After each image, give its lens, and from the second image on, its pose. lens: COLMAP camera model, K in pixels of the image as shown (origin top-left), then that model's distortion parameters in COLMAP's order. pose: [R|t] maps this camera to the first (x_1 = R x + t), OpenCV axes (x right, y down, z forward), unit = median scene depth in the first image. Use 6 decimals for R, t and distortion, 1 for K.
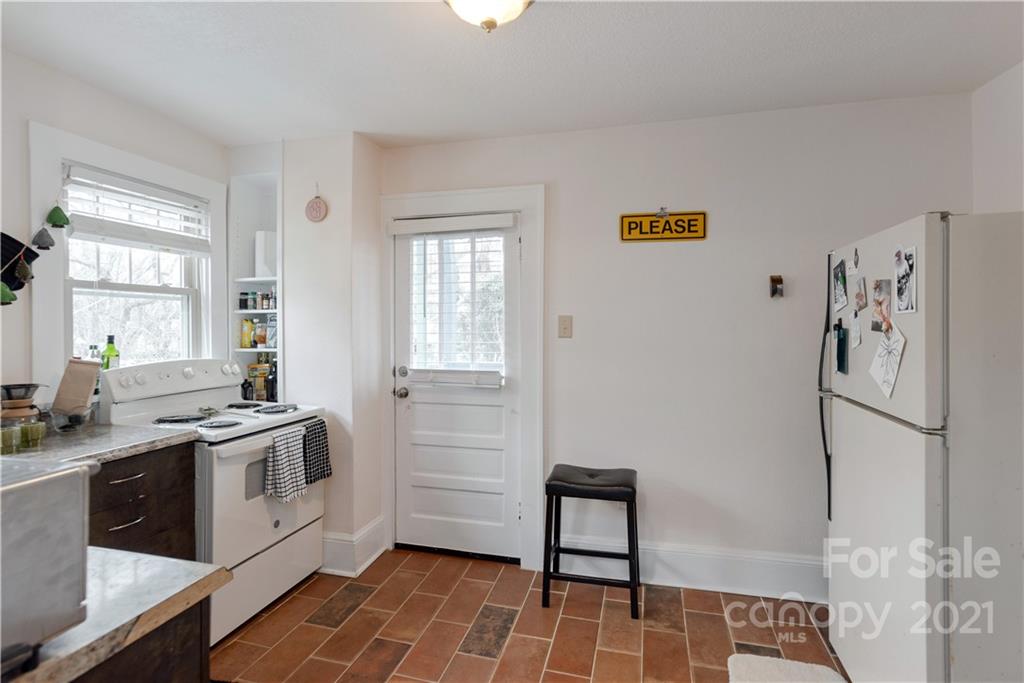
lens RADIAL K [[509.8, 0, 490.9], [0, 509.8, 327.0], [0, 0, 1]] dist [-0.008906, 0.003631]
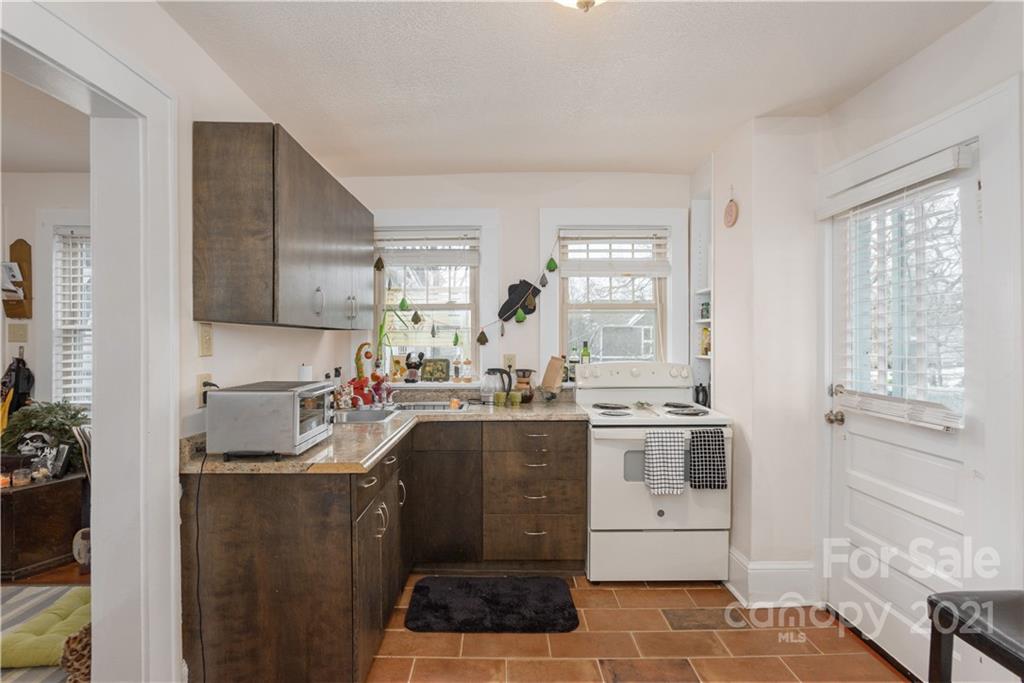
lens RADIAL K [[509.8, 0, 516.6], [0, 509.8, 338.1], [0, 0, 1]] dist [-0.008906, 0.003631]
pose [[0.299031, 0.001541, -0.954242, 0.463230], [0.000136, 0.999999, 0.001657, 0.004438], [0.954243, -0.000625, 0.299031, 0.318911]]
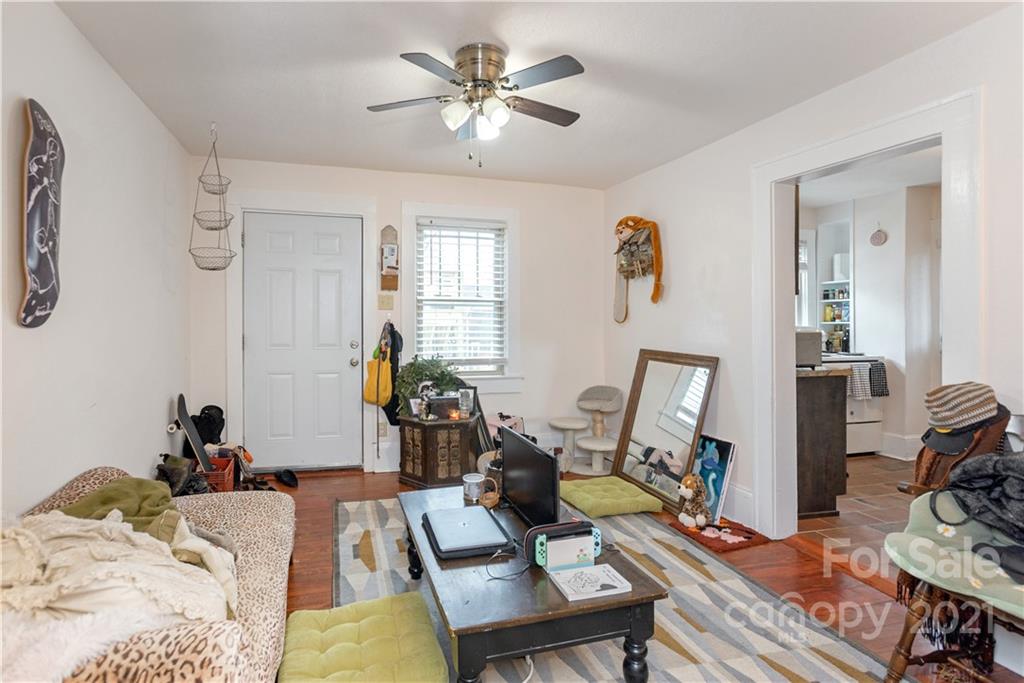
lens RADIAL K [[509.8, 0, 457.3], [0, 509.8, 322.0], [0, 0, 1]] dist [-0.008906, 0.003631]
pose [[0.536760, 0.003020, -0.843730, 0.321640], [-0.004348, 0.999990, 0.000813, 0.048867], [0.843724, 0.003232, 0.536768, -1.058351]]
